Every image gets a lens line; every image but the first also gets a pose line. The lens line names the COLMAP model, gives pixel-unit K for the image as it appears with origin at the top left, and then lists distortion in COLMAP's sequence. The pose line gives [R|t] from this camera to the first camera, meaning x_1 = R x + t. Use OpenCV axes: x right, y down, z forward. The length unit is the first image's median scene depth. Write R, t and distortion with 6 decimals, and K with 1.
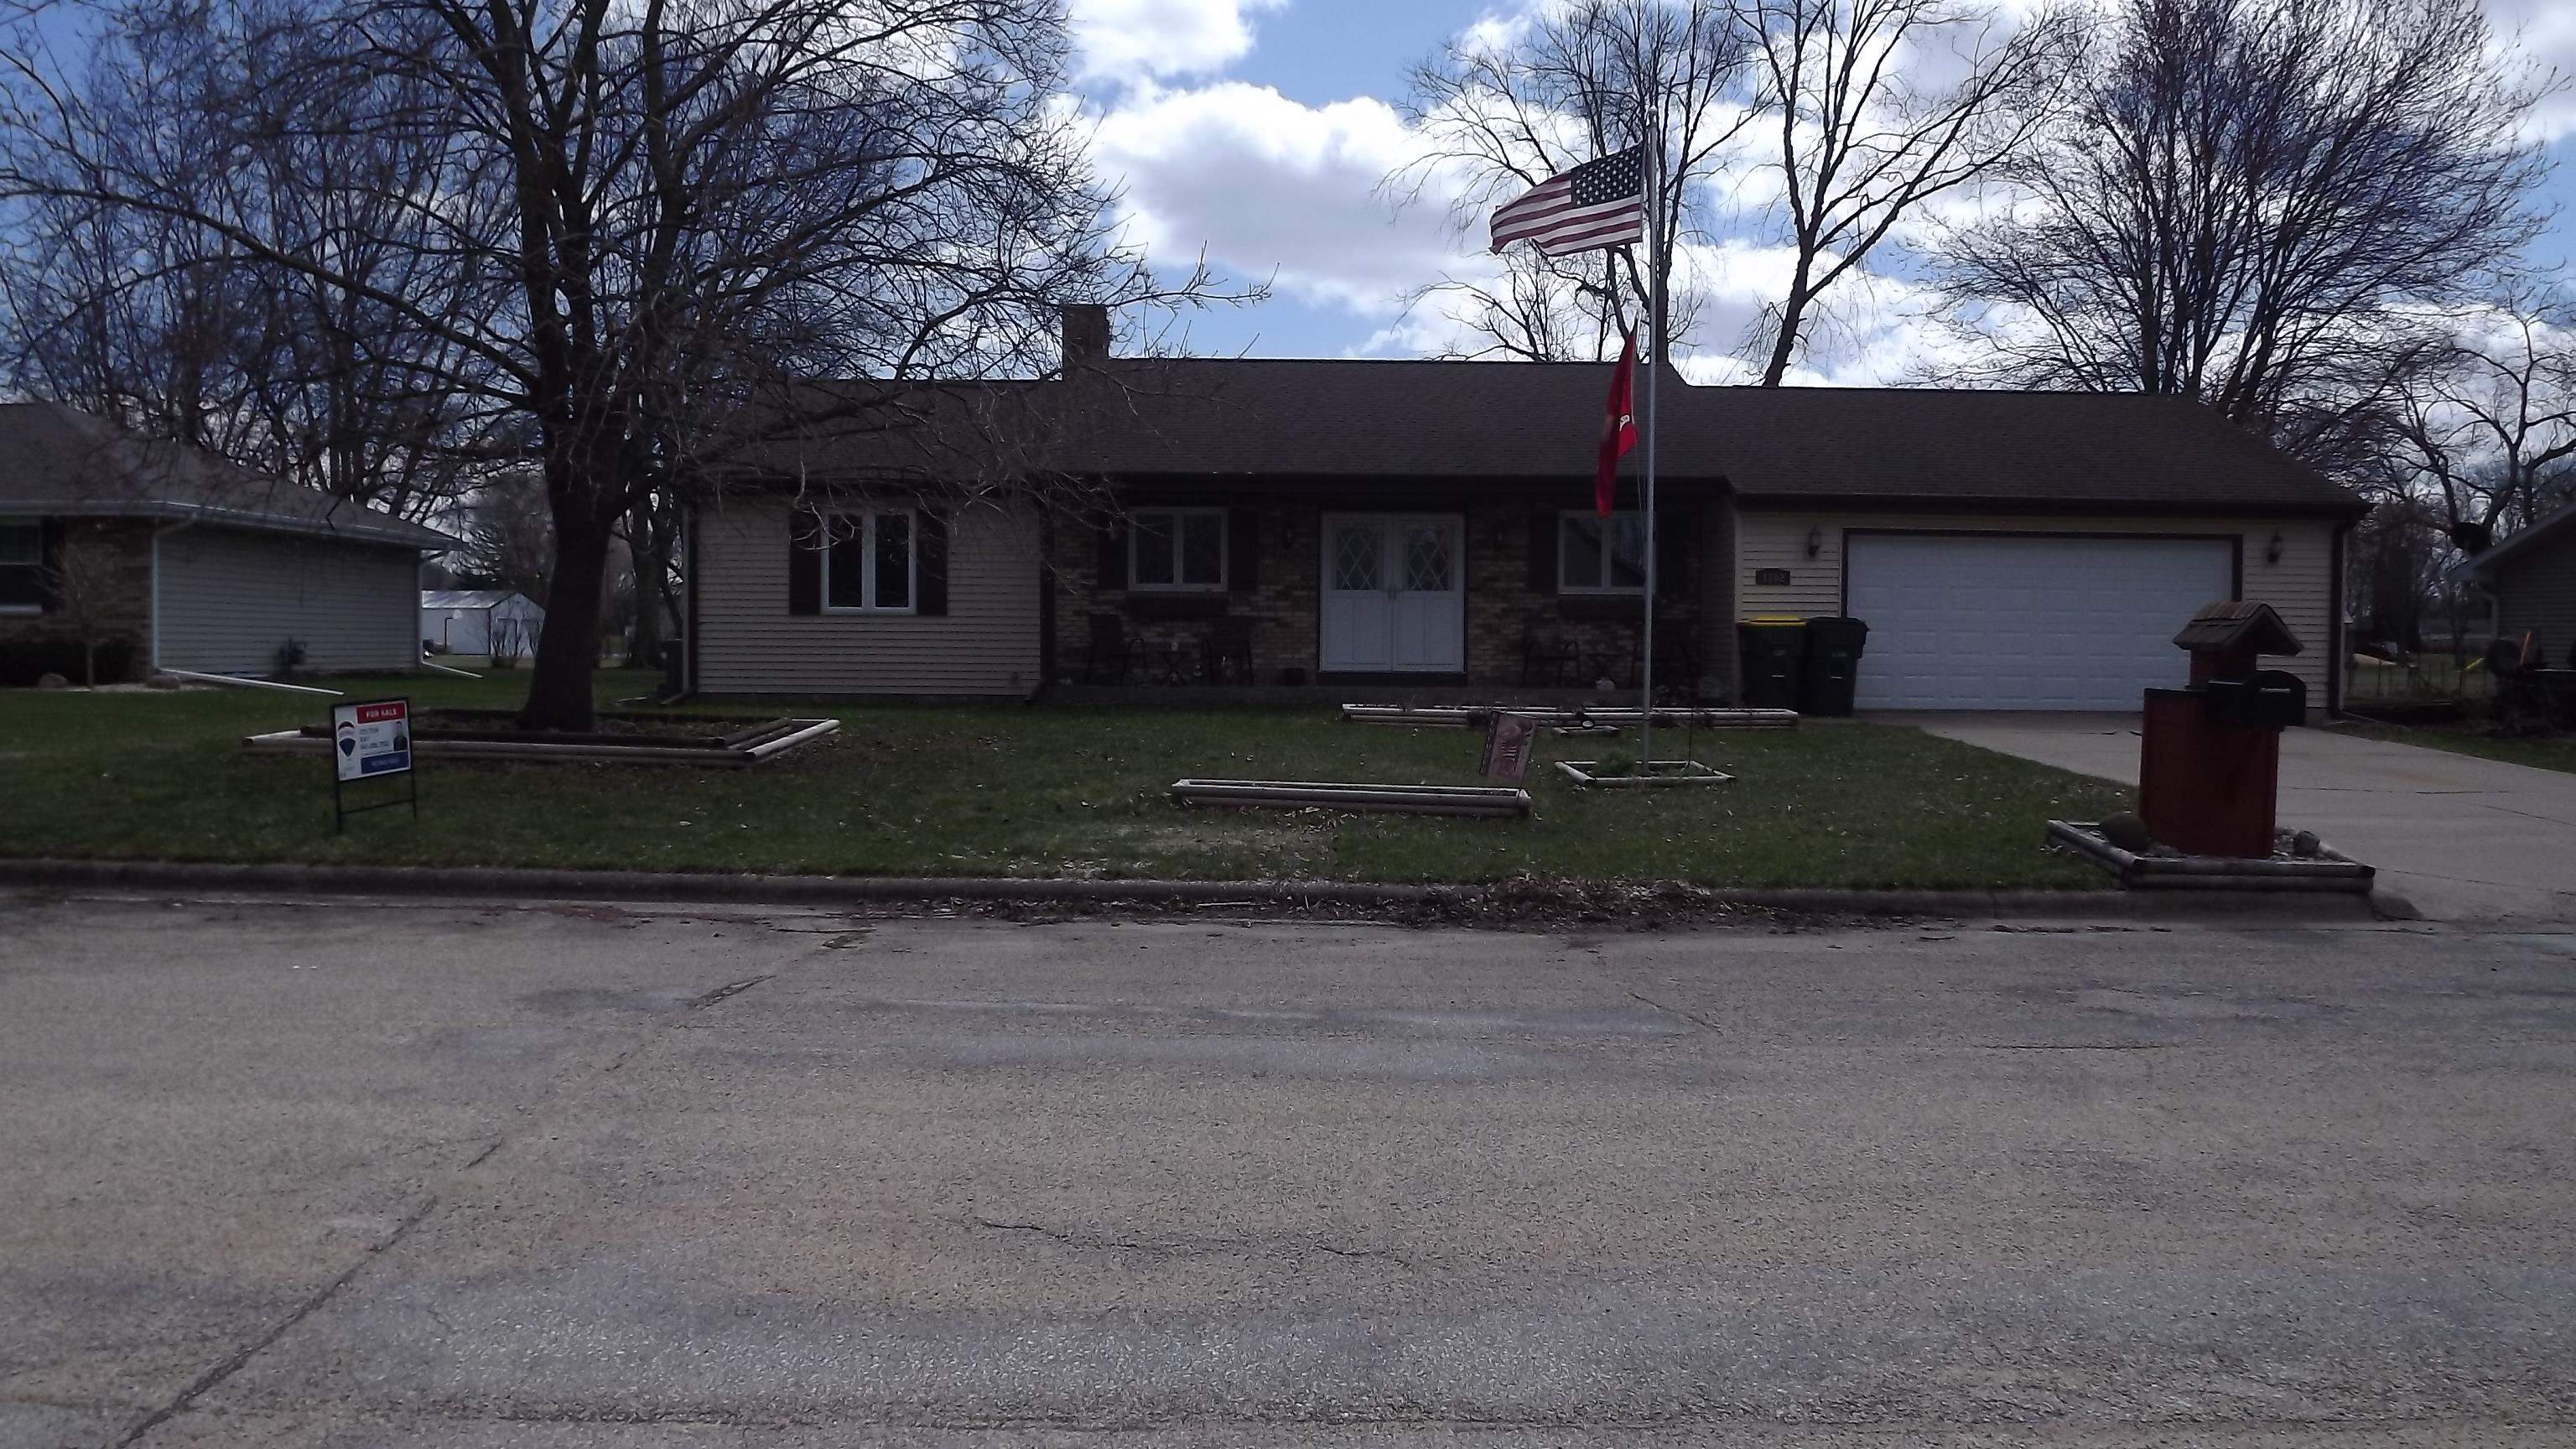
lens RADIAL K [[1908.6, 0, 1292.1], [0, 1908.6, 792.9], [0, 0, 1]] dist [-0.083254, -0.001793]
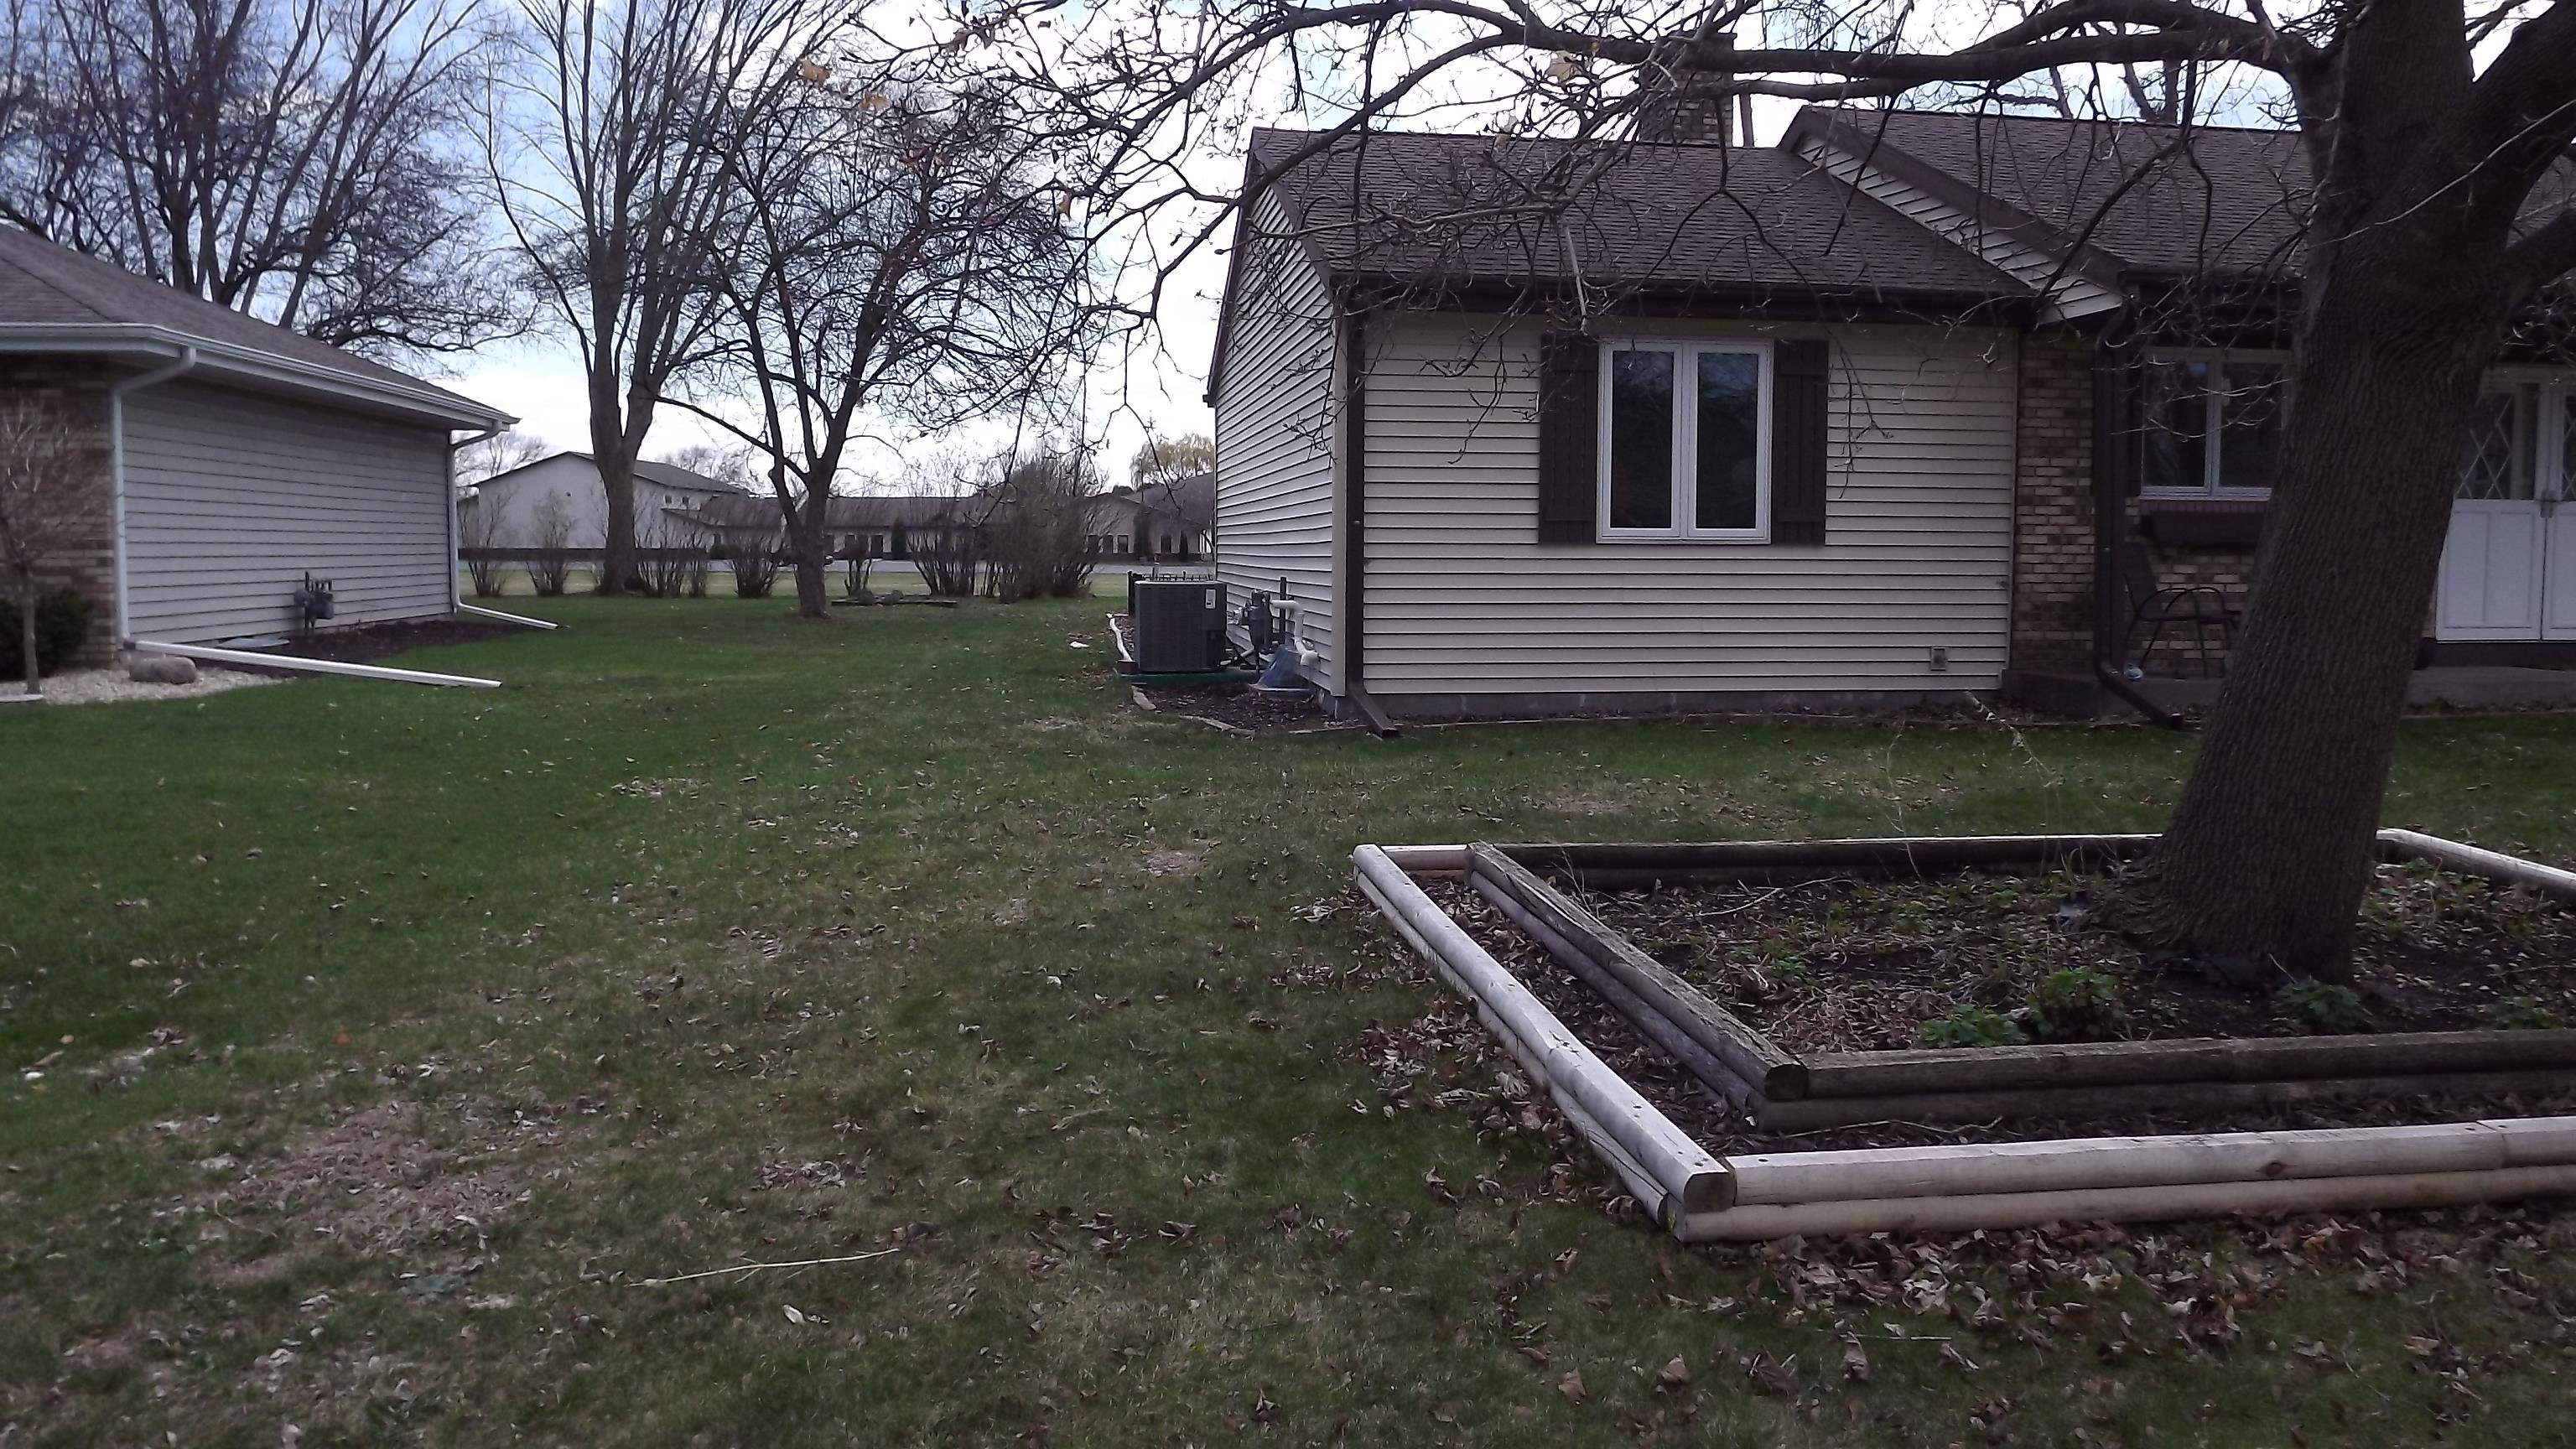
lens RADIAL K [[1864.9, 0, 1288.0], [0, 1864.9, 724.5], [0, 0, 1]] dist [-0.054155, 0.000157]
pose [[0.992111, -0.017788, 0.124098, -0.399095], [0.015755, 0.999726, 0.017340, -0.053971], [-0.124372, -0.015248, 0.992118, 0.499174]]
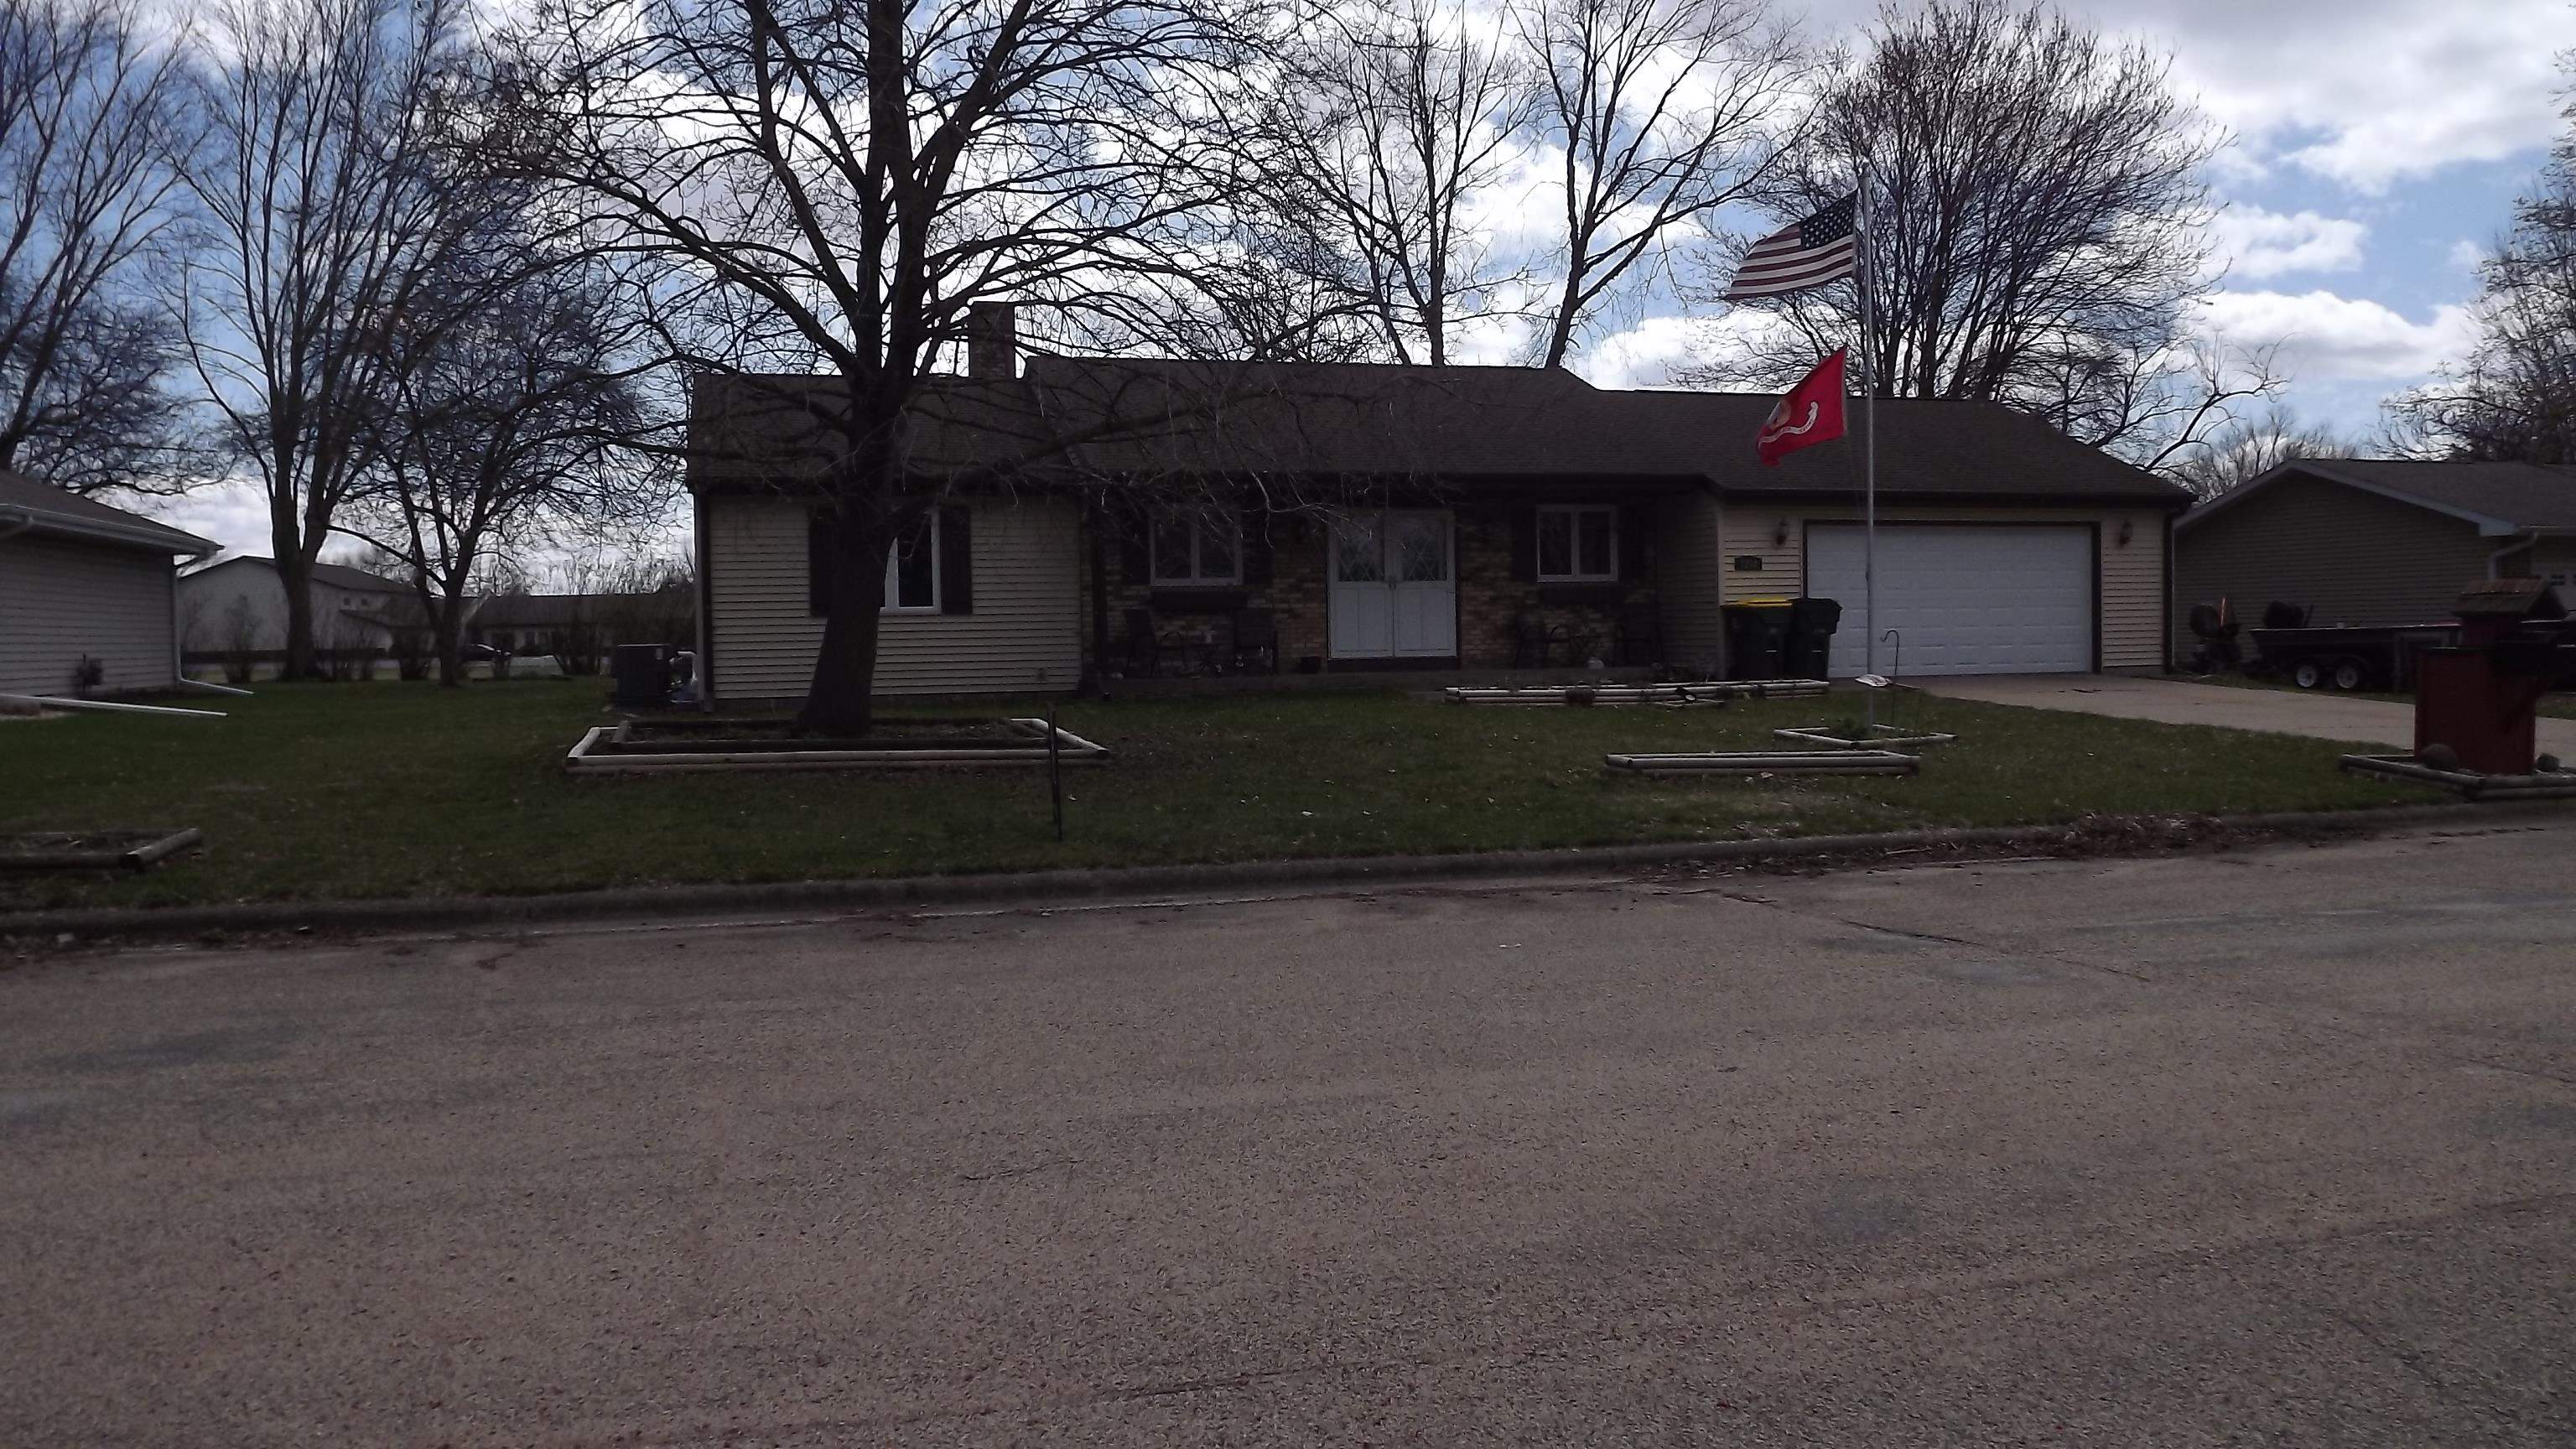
lens RADIAL K [[1866.3, 0, 1283.7], [0, 1866.3, 756.9], [0, 0, 1]] dist [-0.075149, 0.002764]
pose [[0.962215, -0.041702, 0.269077, -0.291587], [0.045377, 0.998942, -0.007449, -0.003150], [-0.268482, 0.019378, 0.963090, 0.013586]]
